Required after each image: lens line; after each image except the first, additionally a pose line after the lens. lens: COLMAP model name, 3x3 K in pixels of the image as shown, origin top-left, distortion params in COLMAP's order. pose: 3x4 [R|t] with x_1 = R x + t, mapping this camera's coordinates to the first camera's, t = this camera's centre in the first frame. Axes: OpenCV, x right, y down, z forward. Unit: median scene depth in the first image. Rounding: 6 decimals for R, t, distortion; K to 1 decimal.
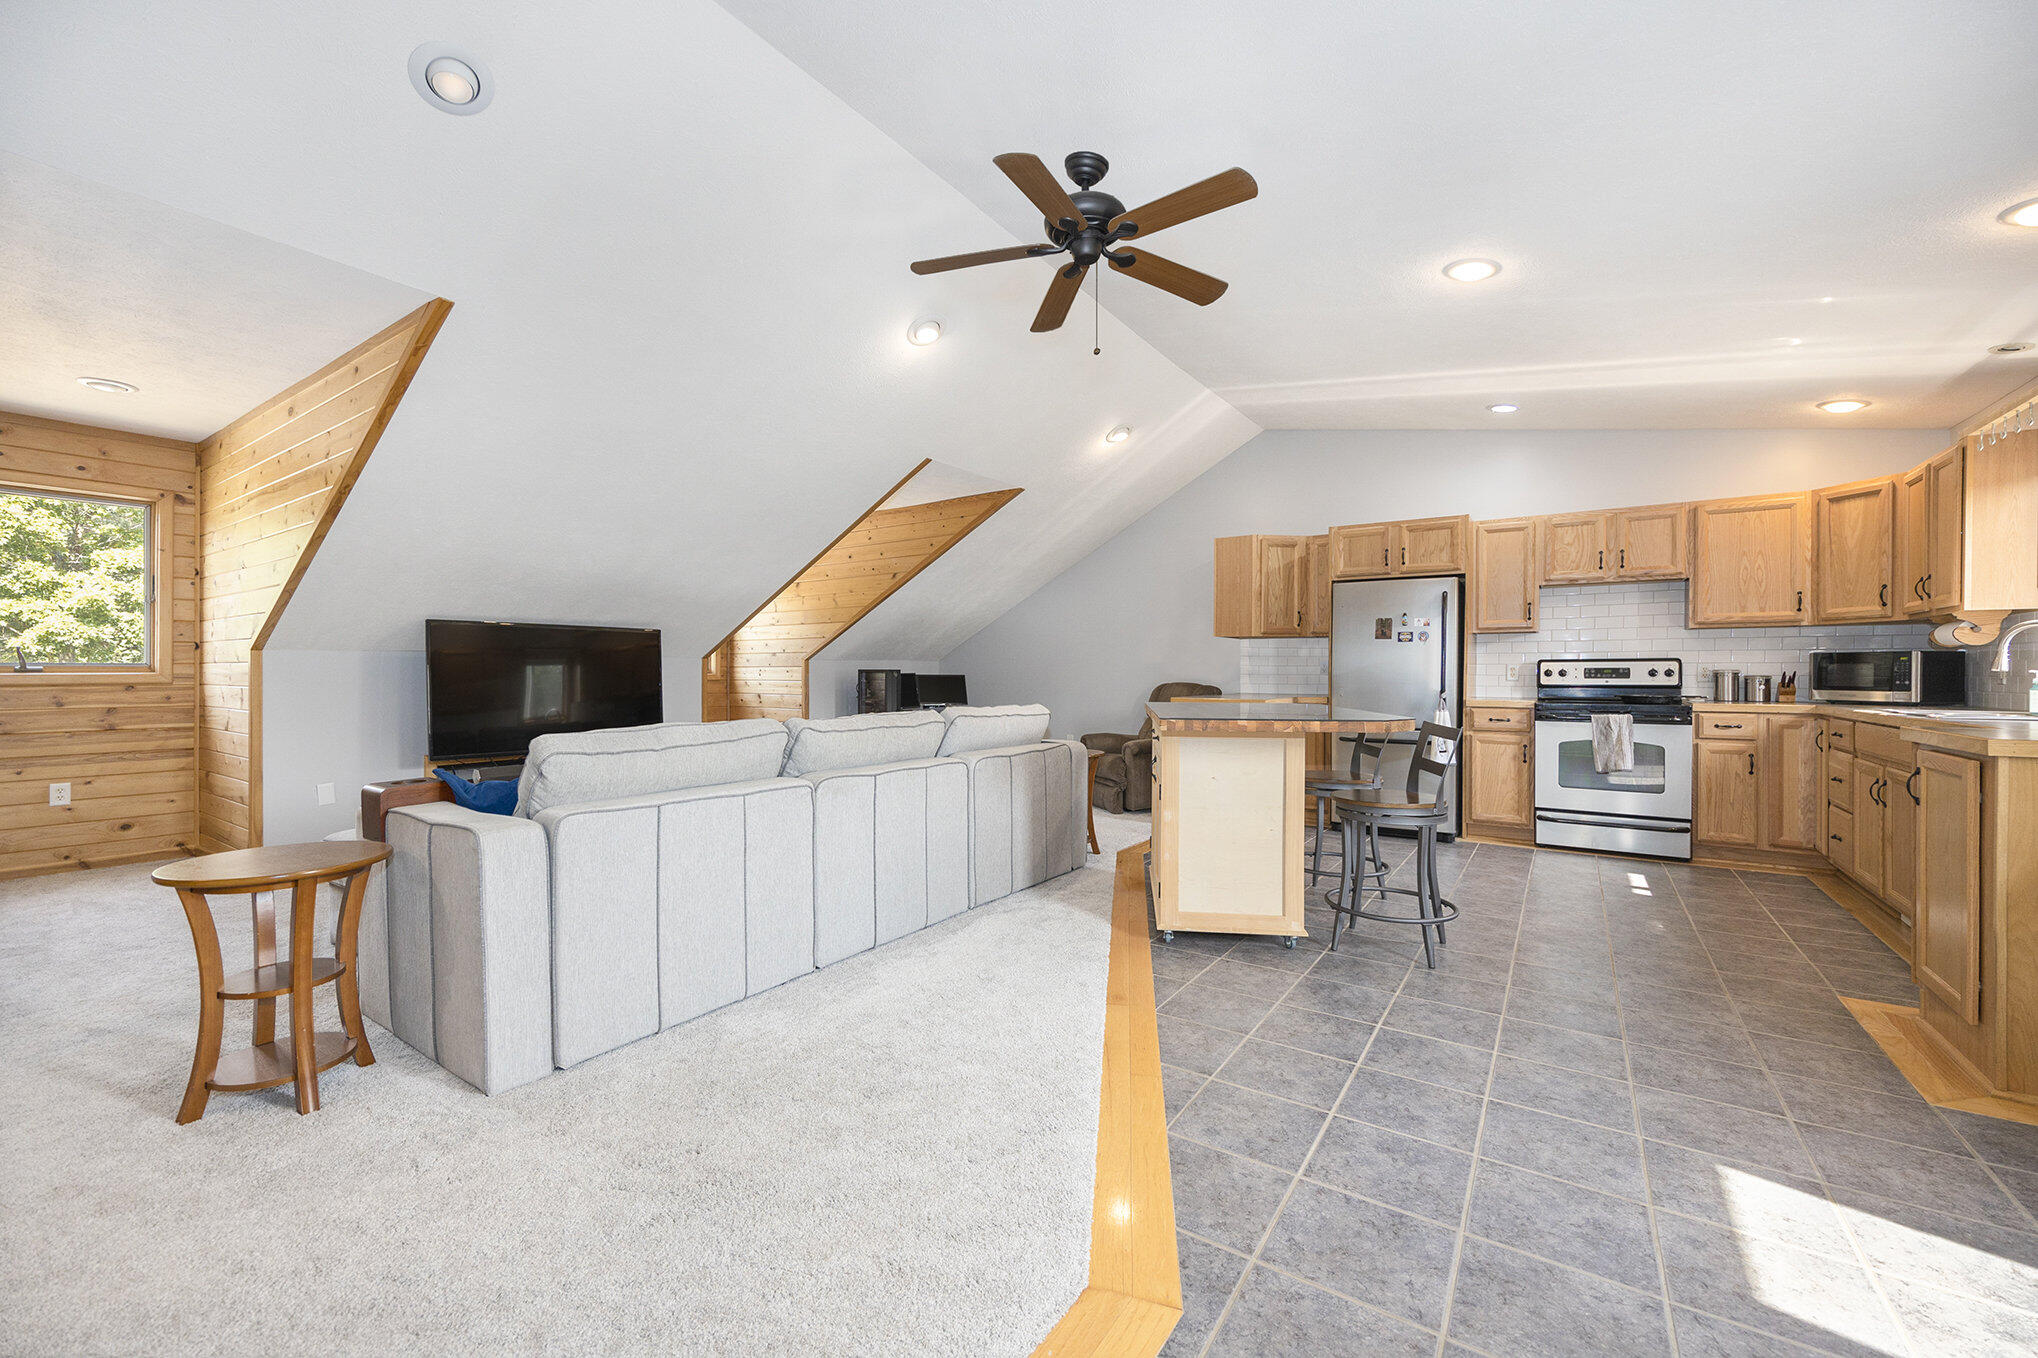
lens RADIAL K [[816.4, 0, 1010.8], [0, 816.4, 676.8], [0, 0, 1]] dist [0.000506, -0.000132]
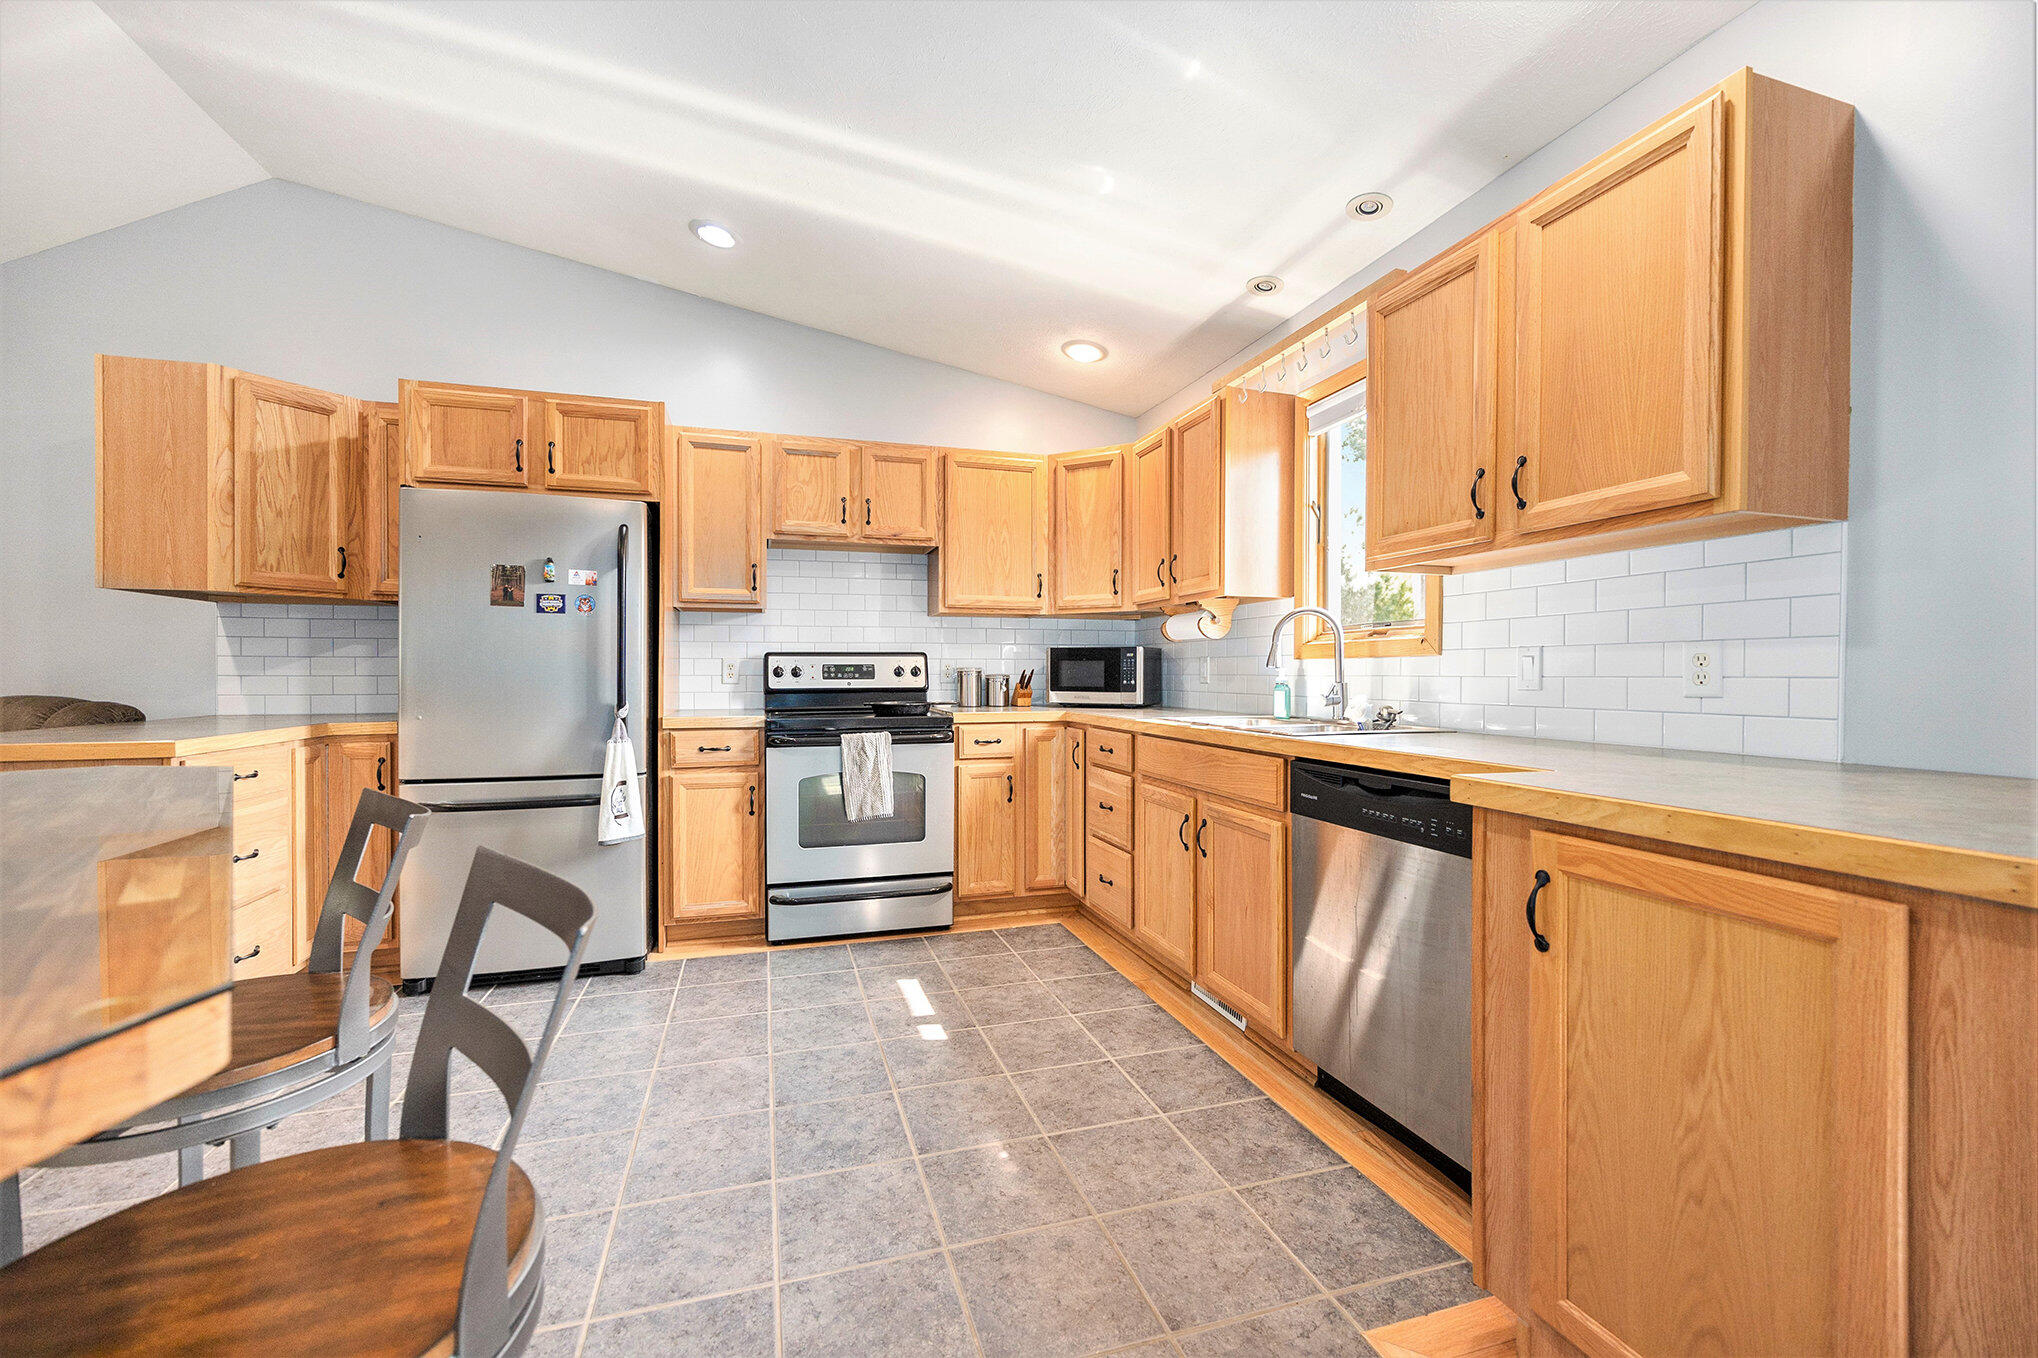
lens RADIAL K [[816.4, 0, 1002.7], [0, 816.4, 679.6], [0, 0, 1]] dist [0.000506, -0.000132]
pose [[0.632886, -0.008125, 0.774203, 0.287038], [0.006044, 0.999966, 0.005554, -0.001186], [-0.774222, 0.001165, 0.632913, 0.487565]]
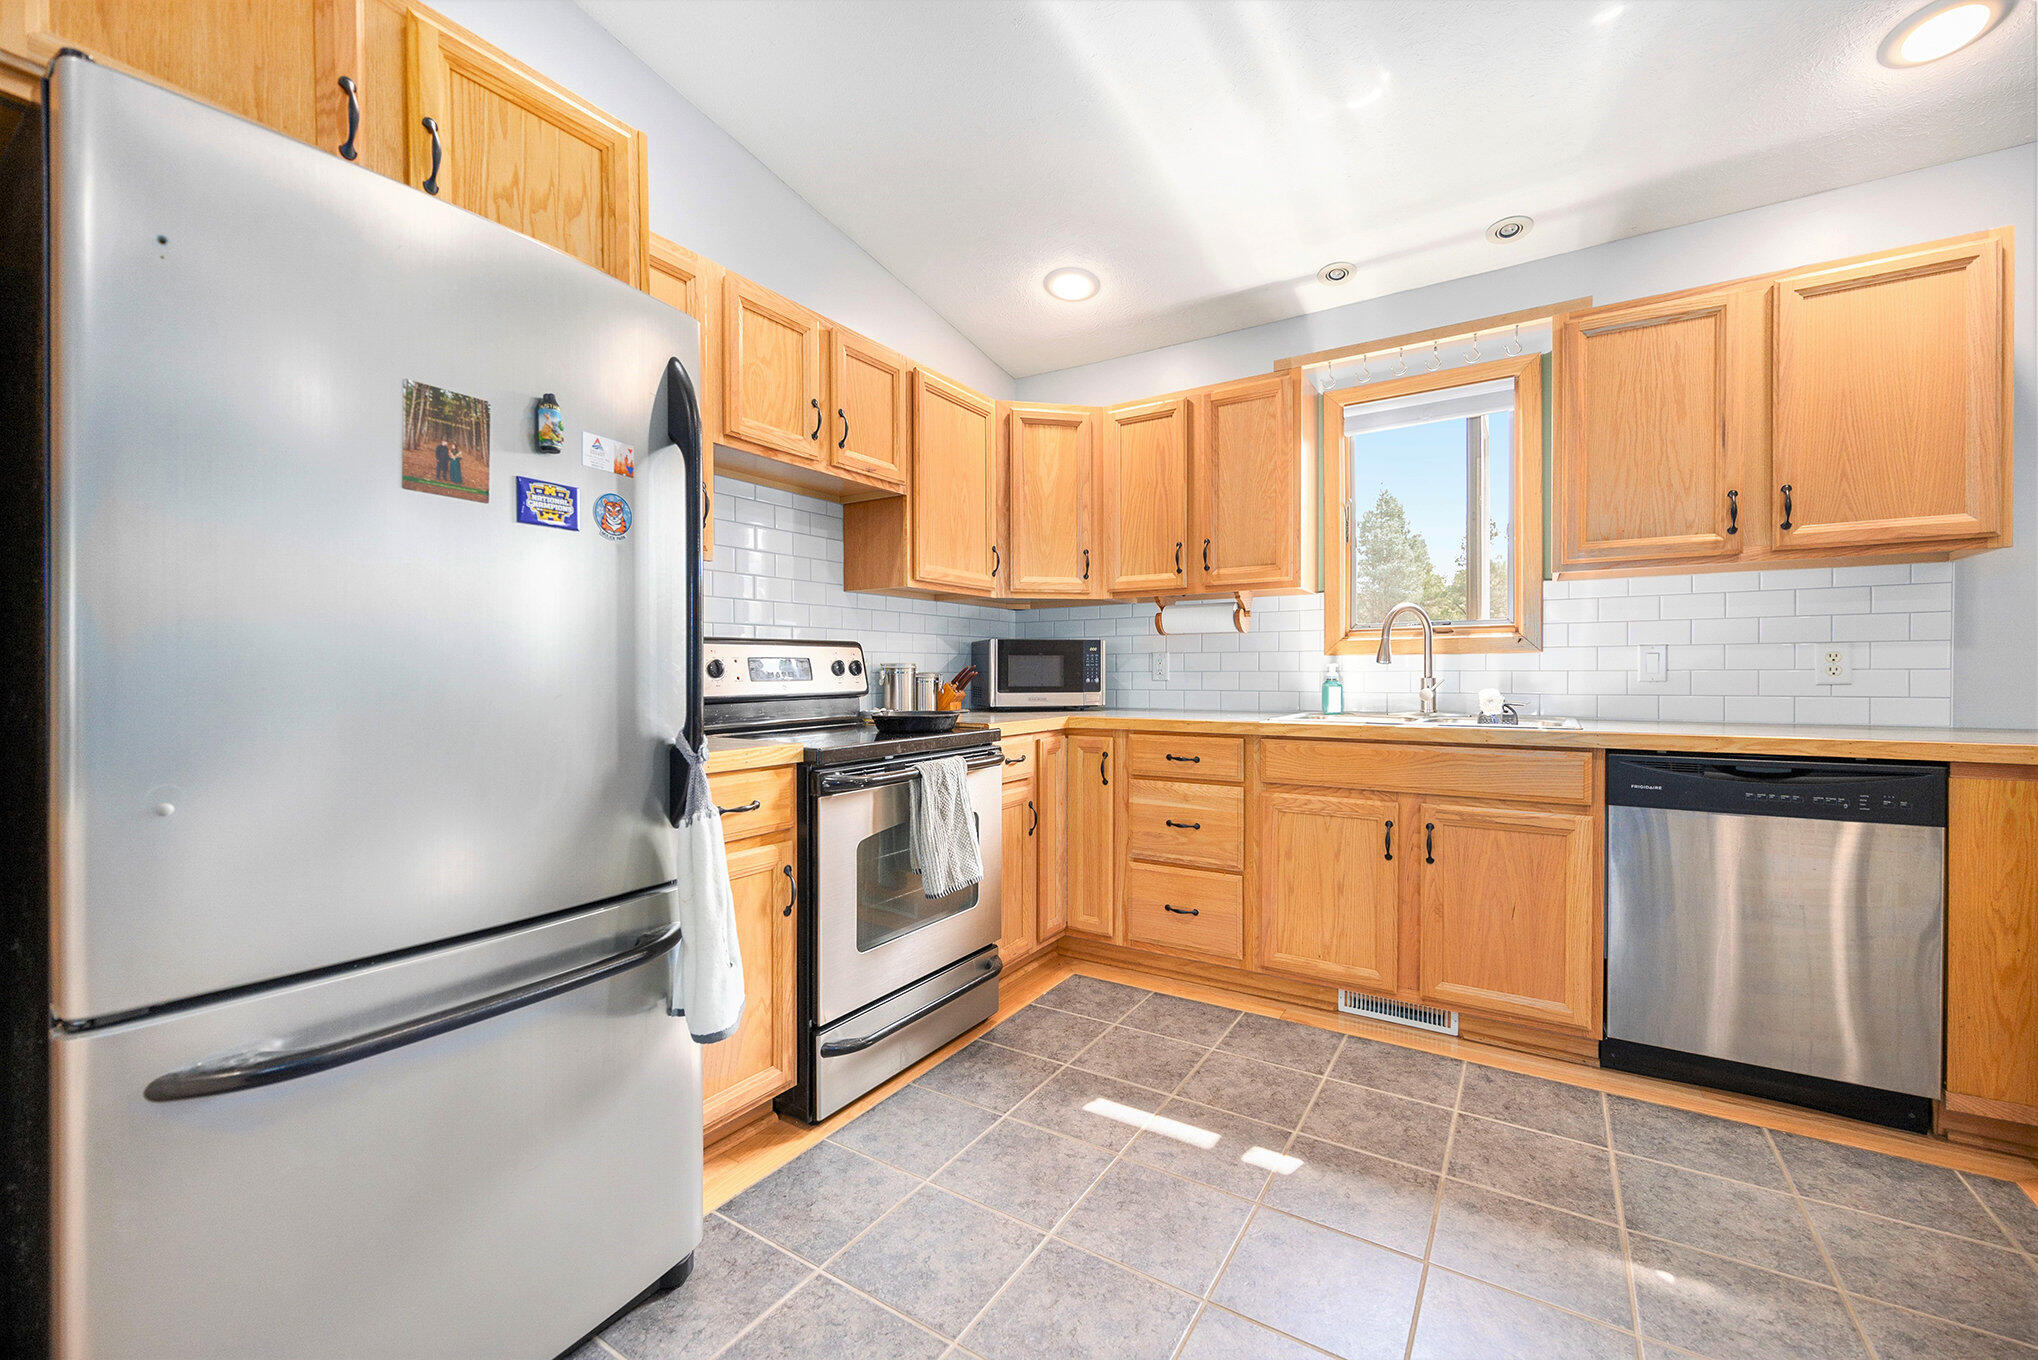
lens RADIAL K [[816.4, 0, 1009.3], [0, 816.4, 683.6], [0, 0, 1]] dist [0.000506, -0.000132]
pose [[-0.015780, -0.016451, 0.999740, 0.286782], [0.010118, 0.999811, 0.016611, -0.003061], [-0.999824, 0.010377, -0.015610, 0.972081]]
